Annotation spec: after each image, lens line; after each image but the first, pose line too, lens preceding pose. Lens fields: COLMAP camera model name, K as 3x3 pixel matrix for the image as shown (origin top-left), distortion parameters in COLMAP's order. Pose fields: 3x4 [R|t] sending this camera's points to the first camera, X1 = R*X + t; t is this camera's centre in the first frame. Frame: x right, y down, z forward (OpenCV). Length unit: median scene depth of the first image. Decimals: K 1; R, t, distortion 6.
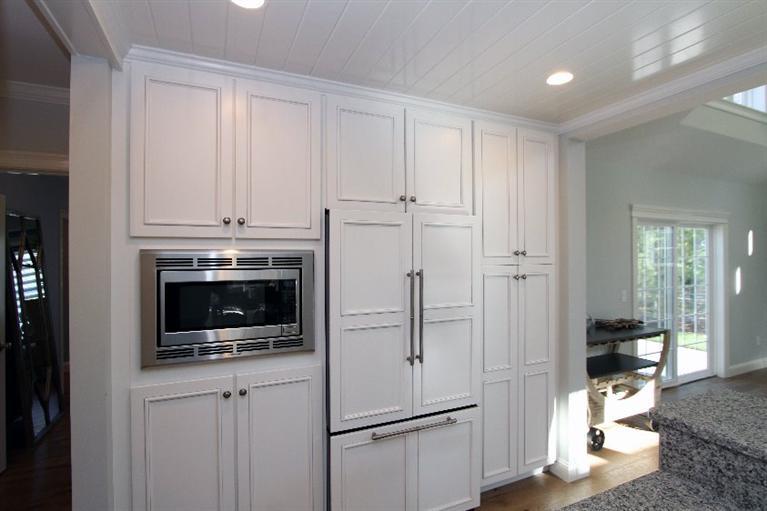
lens RADIAL K [[390.4, 0, 369.6], [0, 390.4, 261.3], [0, 0, 1]] dist [-0.012113, 0.000595]
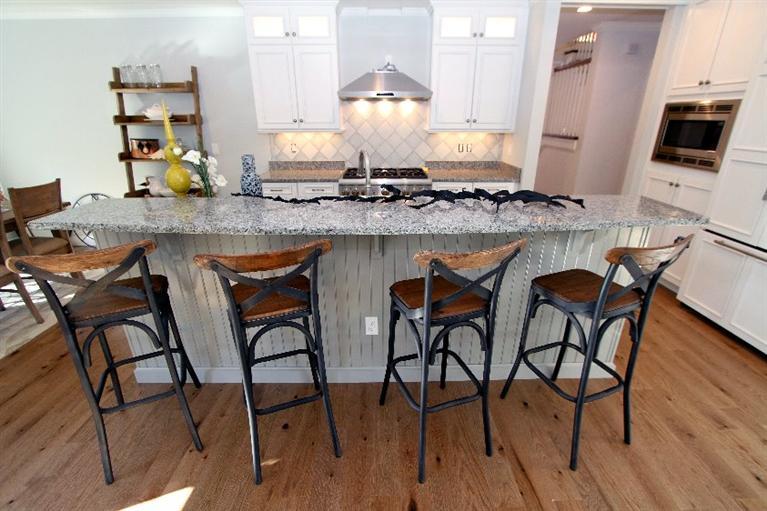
lens RADIAL K [[362.3, 0, 383.4], [0, 362.3, 265.5], [0, 0, 1]] dist [-0.019282, 0.003372]
pose [[-0.405679, 0.355215, -0.842168, 1.666840], [0.001131, 0.921588, 0.388168, 0.025302], [0.914015, 0.156519, -0.374270, 0.388962]]
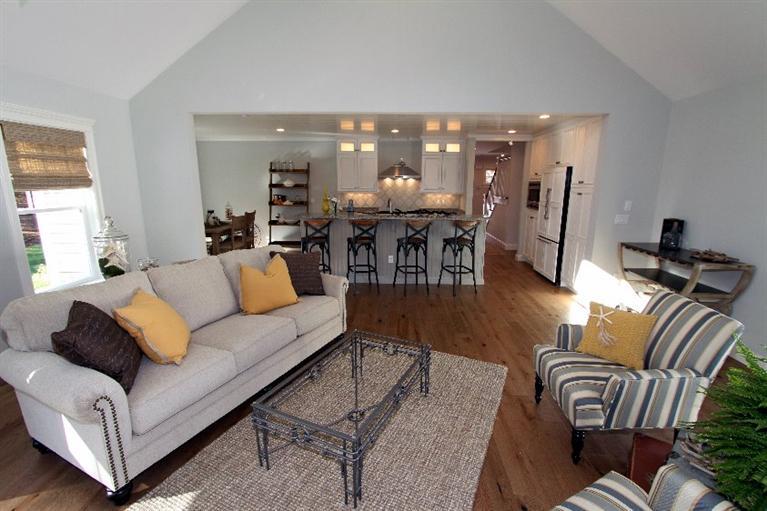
lens RADIAL K [[362.3, 0, 385.4], [0, 362.3, 263.3], [0, 0, 1]] dist [-0.019282, 0.003372]
pose [[-0.453304, 0.196414, -0.869446, 3.417822], [-0.008727, 0.974395, 0.224673, -0.026474], [0.891313, 0.109433, -0.439983, 1.239673]]
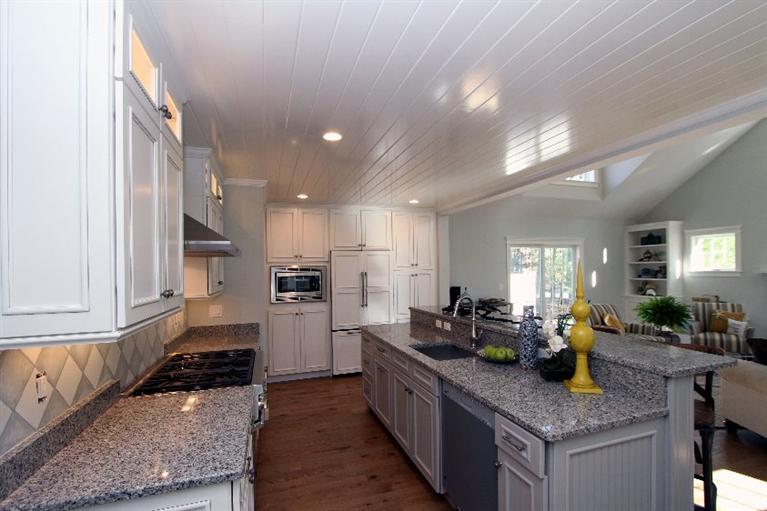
lens RADIAL K [[362.3, 0, 376.9], [0, 362.3, 269.0], [0, 0, 1]] dist [-0.019282, 0.003372]
pose [[0.996246, -0.012794, -0.085622, 0.447066], [0.012058, 0.999886, -0.009113, 0.025912], [0.085729, 0.008046, 0.996286, -1.573353]]
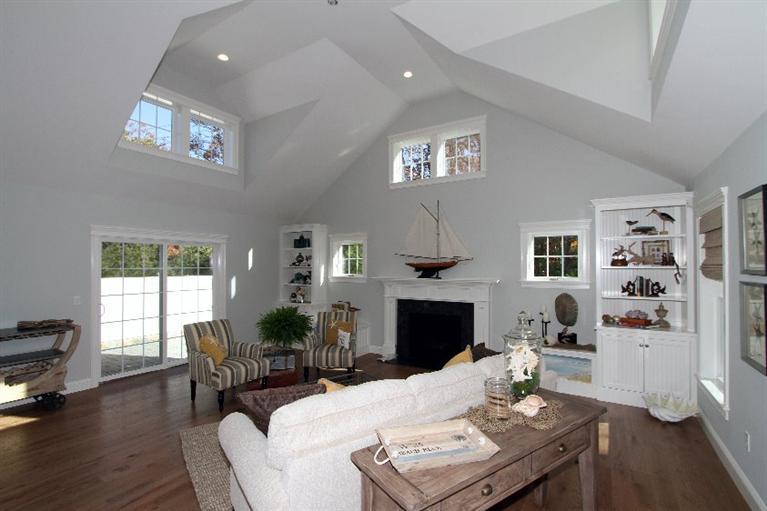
lens RADIAL K [[362.3, 0, 380.1], [0, 362.3, 262.4], [0, 0, 1]] dist [-0.019282, 0.003372]
pose [[0.837975, 0.011005, 0.545597, 1.696200], [-0.001529, 0.999840, -0.017819, -0.023349], [-0.545706, 0.014098, 0.837858, -0.972346]]
